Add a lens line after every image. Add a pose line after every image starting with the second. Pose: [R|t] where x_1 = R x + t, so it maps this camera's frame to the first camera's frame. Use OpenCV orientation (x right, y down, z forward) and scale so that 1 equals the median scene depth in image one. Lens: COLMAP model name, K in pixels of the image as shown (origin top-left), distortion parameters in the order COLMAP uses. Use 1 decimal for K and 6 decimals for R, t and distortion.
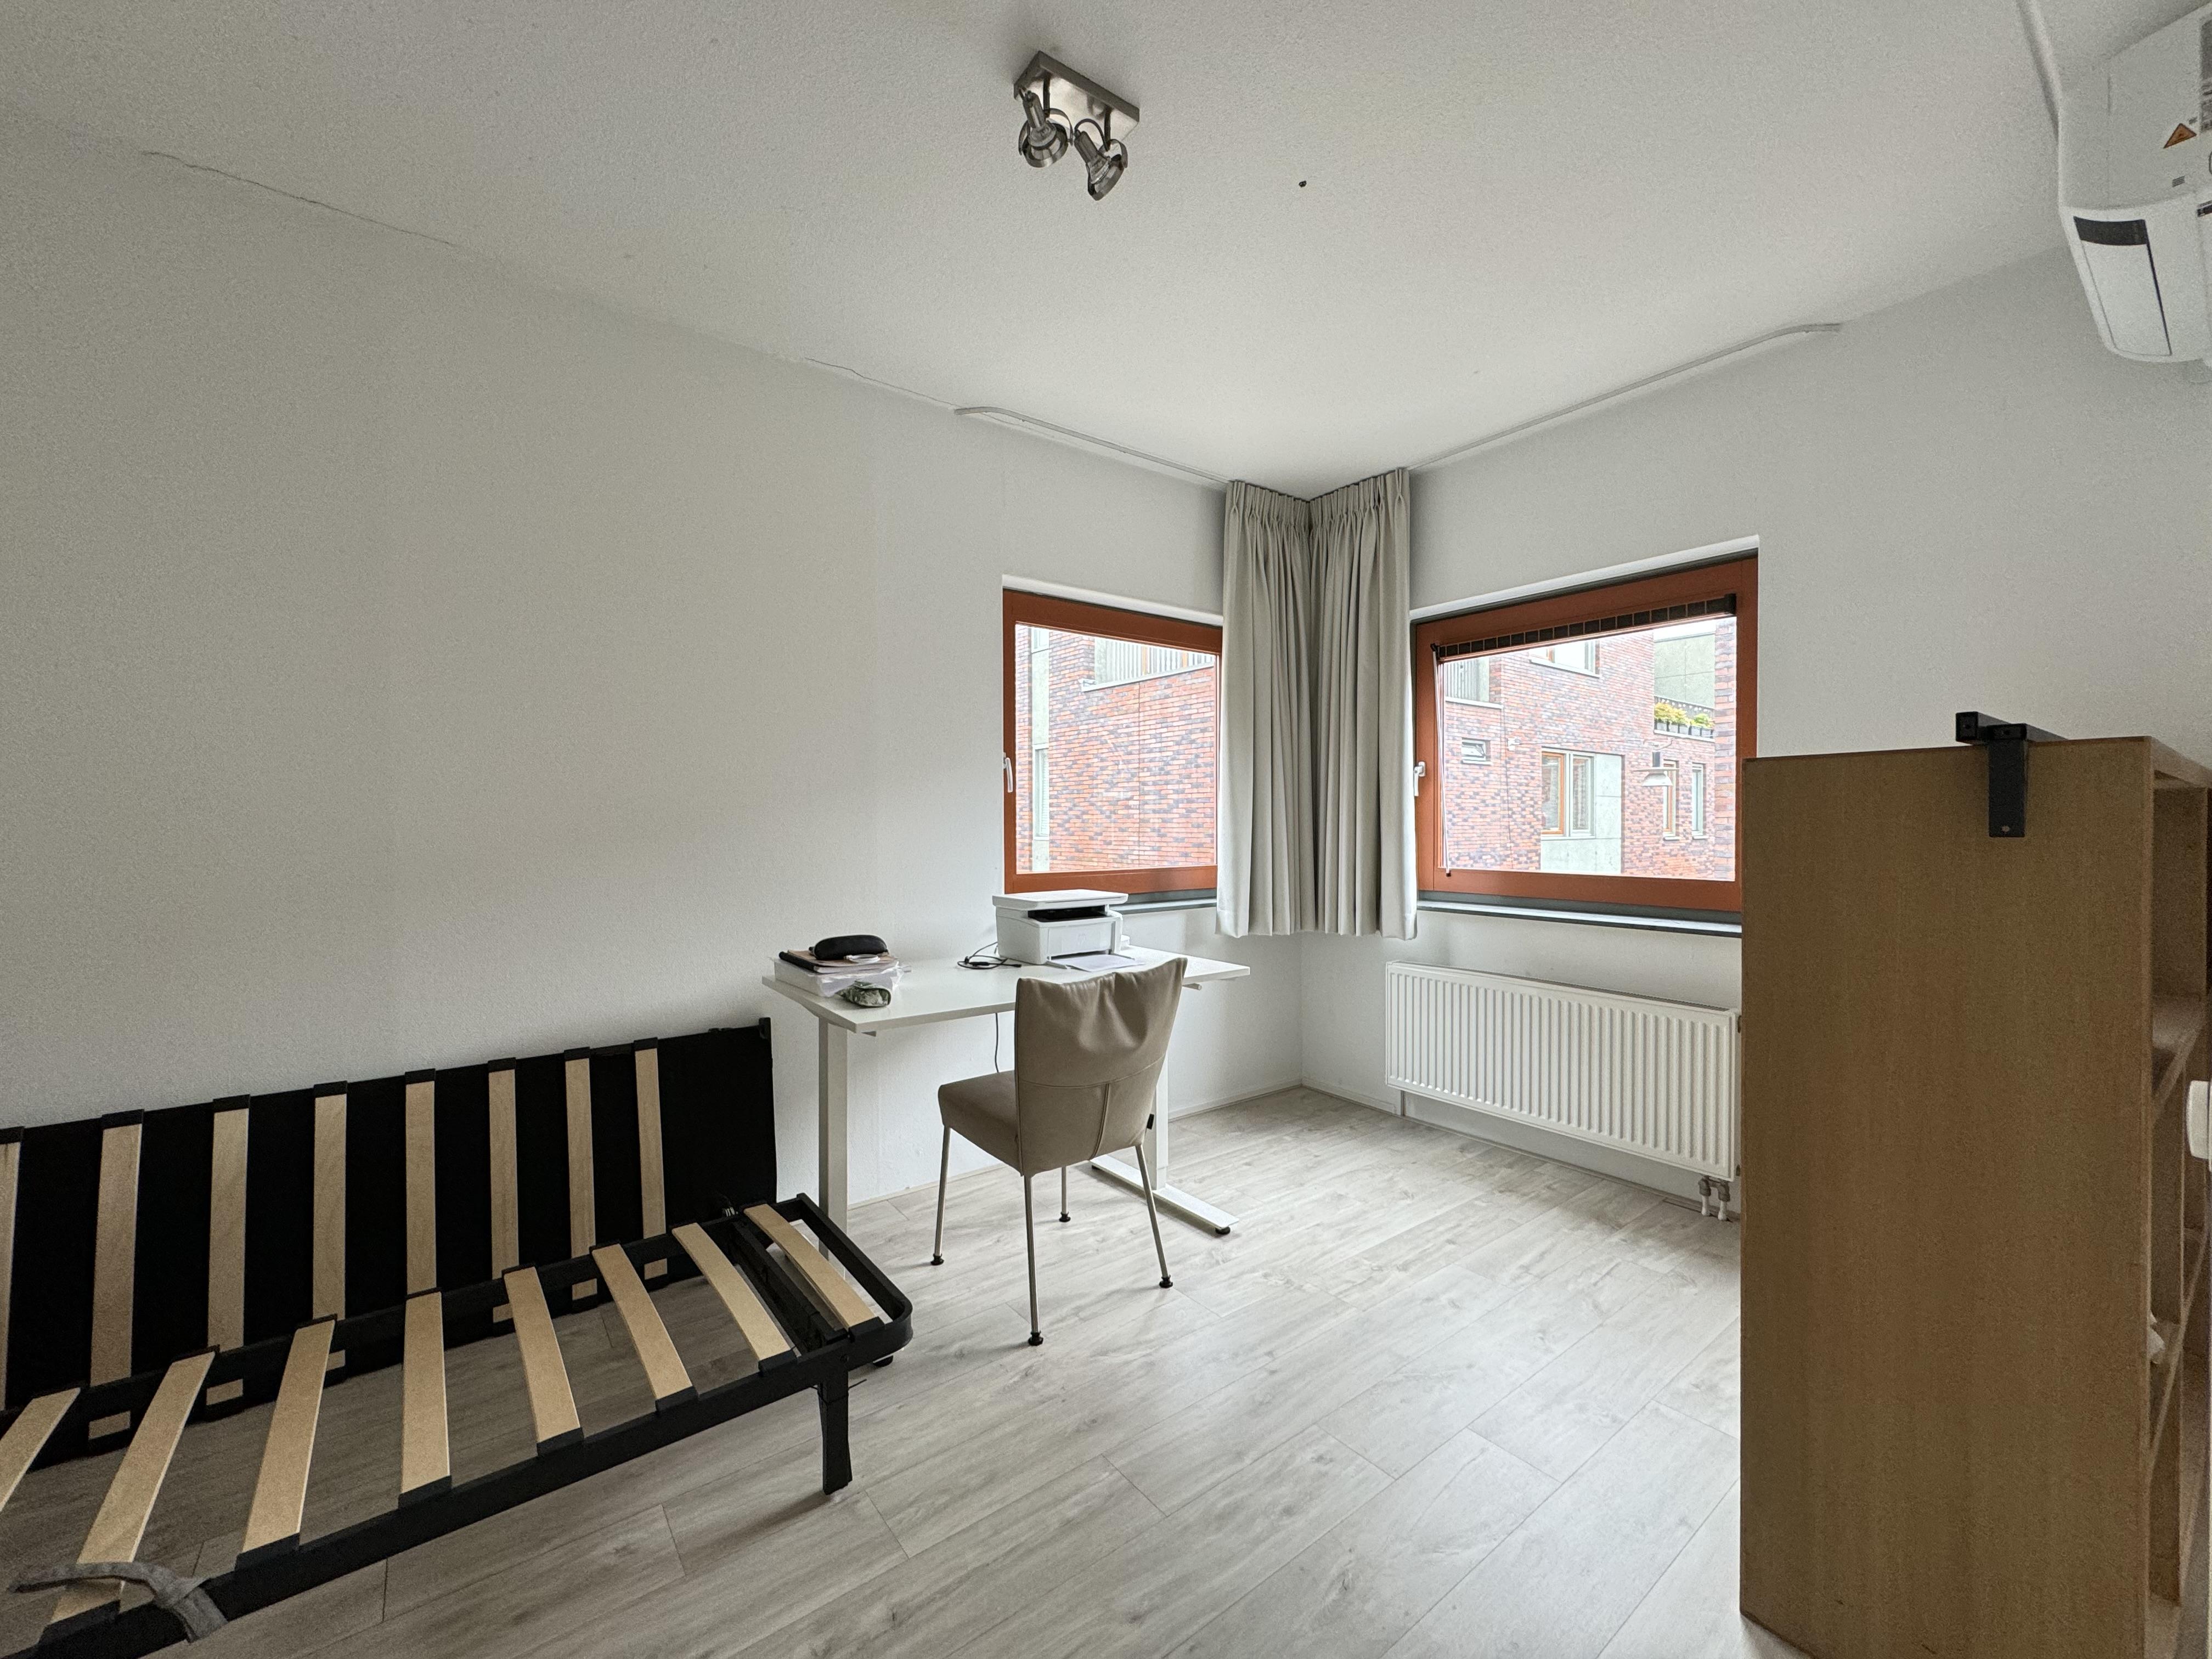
lens RADIAL K [[879.2, 0, 1115.5], [0, 879.2, 833.5], [0, 0, 1]] dist [-0.002850, 0.000762]
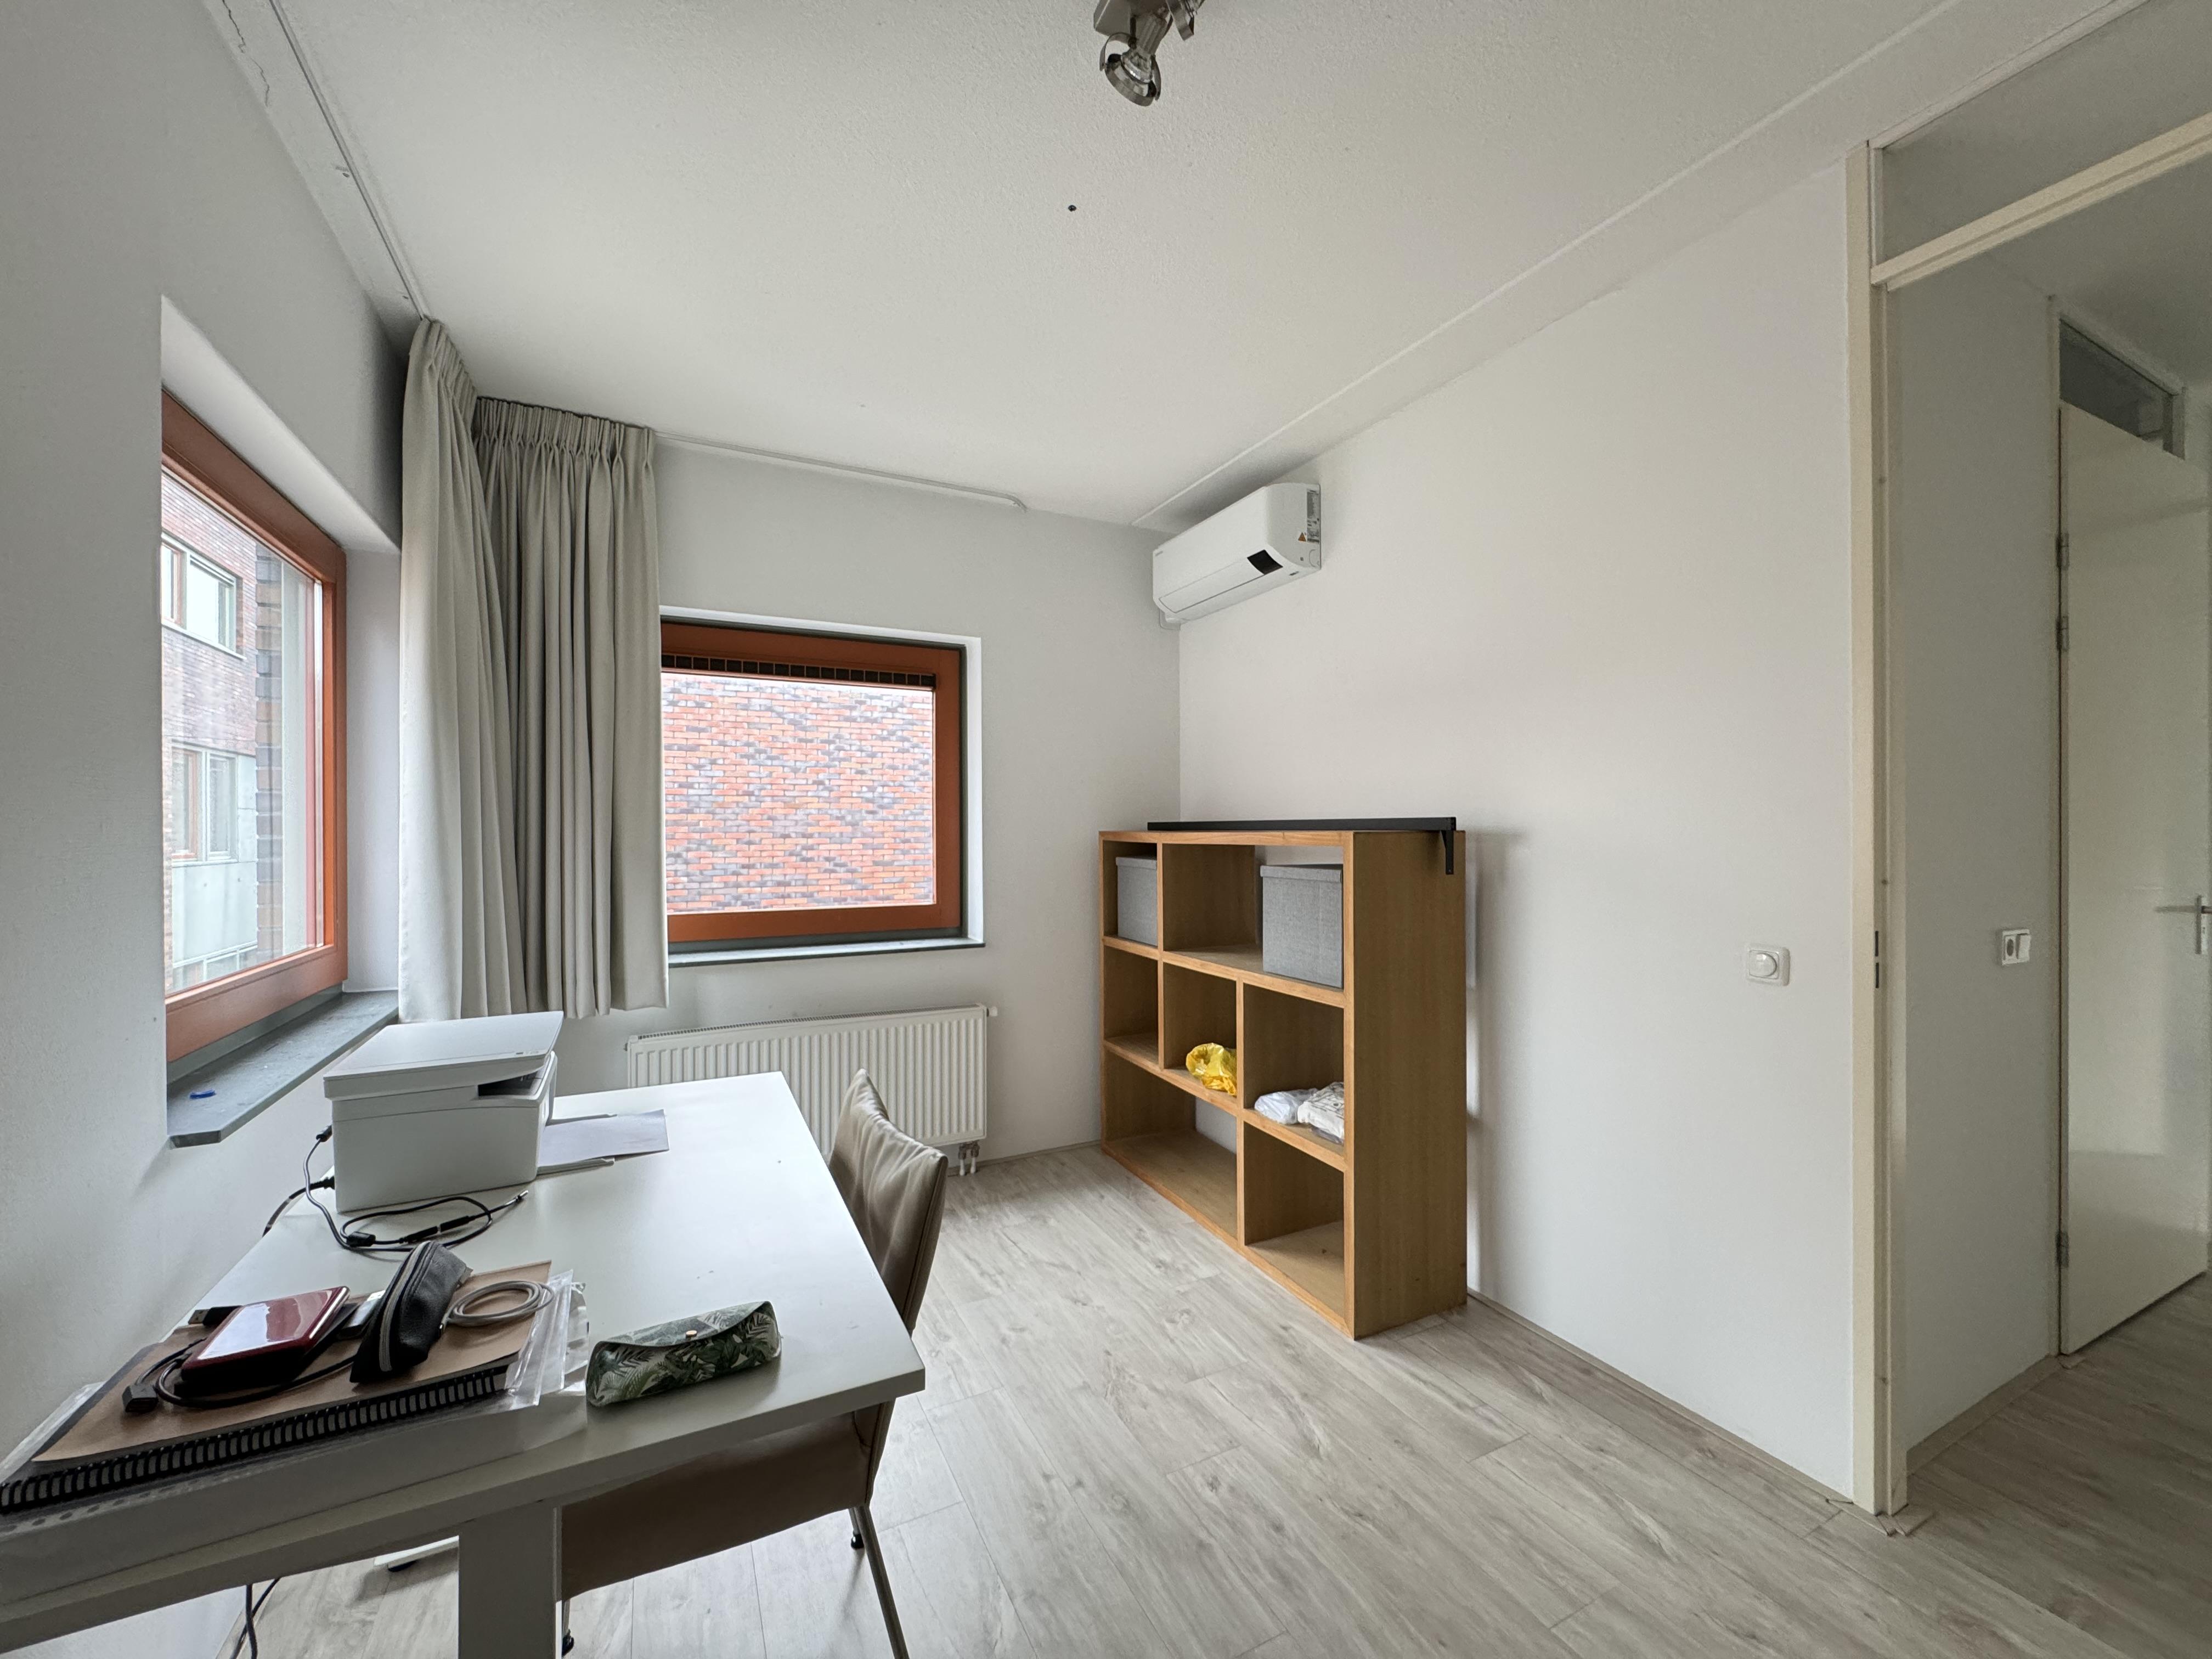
lens RADIAL K [[879.2, 0, 1102.6], [0, 879.2, 829.0], [0, 0, 1]] dist [-0.002850, 0.000762]
pose [[0.180204, 0.001390, 0.983628, -0.514428], [0.017318, 0.999840, -0.004585, -0.043913], [-0.983477, 0.017860, 0.180151, 0.577668]]
